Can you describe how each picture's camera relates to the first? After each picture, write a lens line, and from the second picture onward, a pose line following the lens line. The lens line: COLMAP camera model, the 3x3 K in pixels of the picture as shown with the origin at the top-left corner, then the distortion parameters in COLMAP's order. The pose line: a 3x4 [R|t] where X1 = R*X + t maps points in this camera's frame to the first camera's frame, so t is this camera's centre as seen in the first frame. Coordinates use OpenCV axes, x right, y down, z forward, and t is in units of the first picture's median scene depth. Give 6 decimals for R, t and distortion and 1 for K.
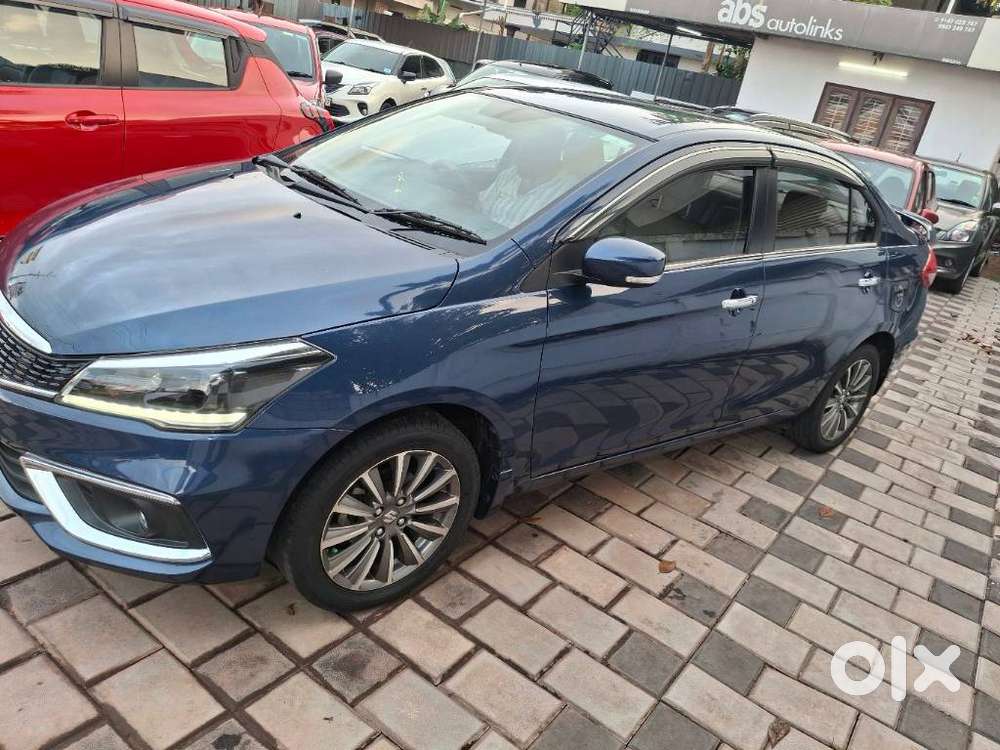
lens RADIAL K [[741.0, 0, 500.0], [0, 741.0, 375.0], [0, 0, 1]] dist [-0.000728, -0.011696]
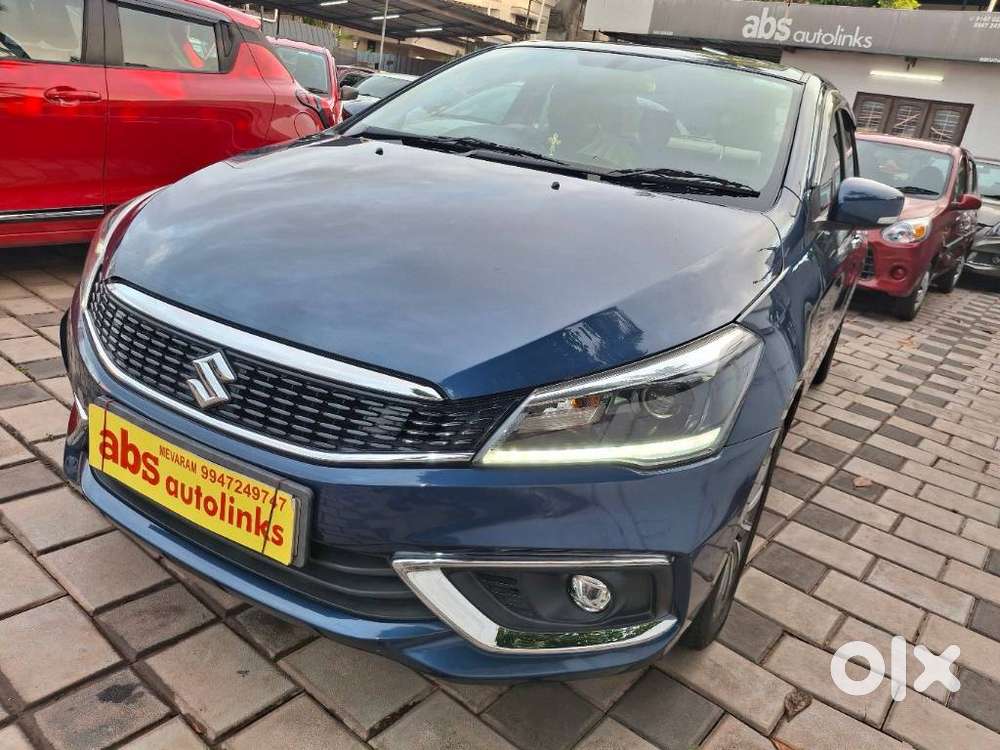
lens RADIAL K [[737.5, 0, 493.5], [0, 737.5, 379.5], [0, 0, 1]] dist [-0.012258, 0.001283]
pose [[0.997662, -0.024785, -0.063696, 0.047762], [0.021744, 0.998610, -0.048003, 0.073822], [0.064797, 0.046506, 0.996814, 0.069987]]
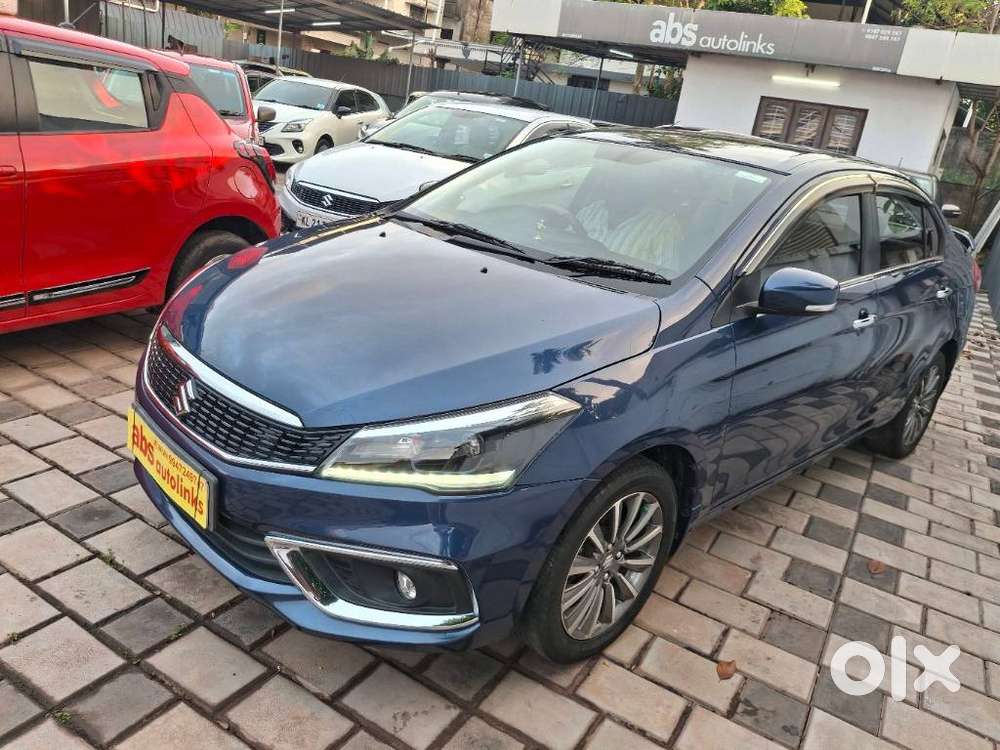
lens RADIAL K [[741.0, 0, 500.0], [0, 741.0, 375.0], [0, 0, 1]] dist [-0.000728, -0.011696]
pose [[0.995019, -0.074048, 0.066740, -0.033792], [0.076439, 0.996494, -0.034008, -0.036000], [-0.063988, 0.038941, 0.997191, 0.113274]]
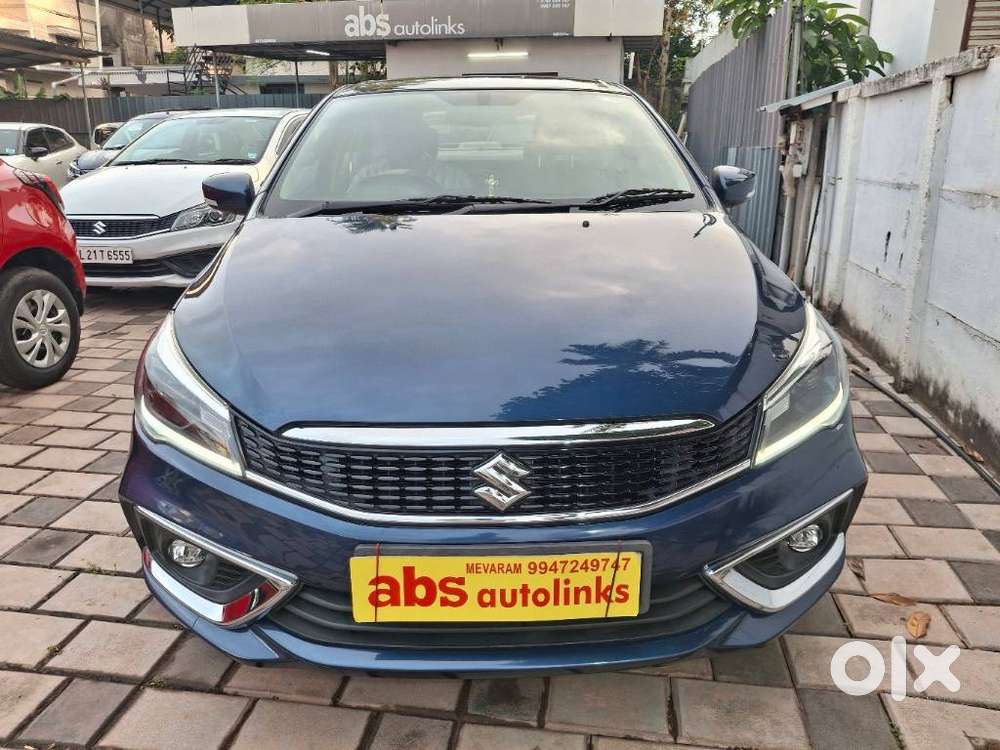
lens RADIAL K [[751.2, 0, 482.7], [0, 751.2, 371.5], [0, 0, 1]] dist [0.001793, 0.000907]
pose [[0.881008, -0.317739, 0.350524, -0.186496], [0.333769, 0.942528, 0.015475, 0.006695], [-0.335296, 0.103360, 0.936426, 0.066549]]
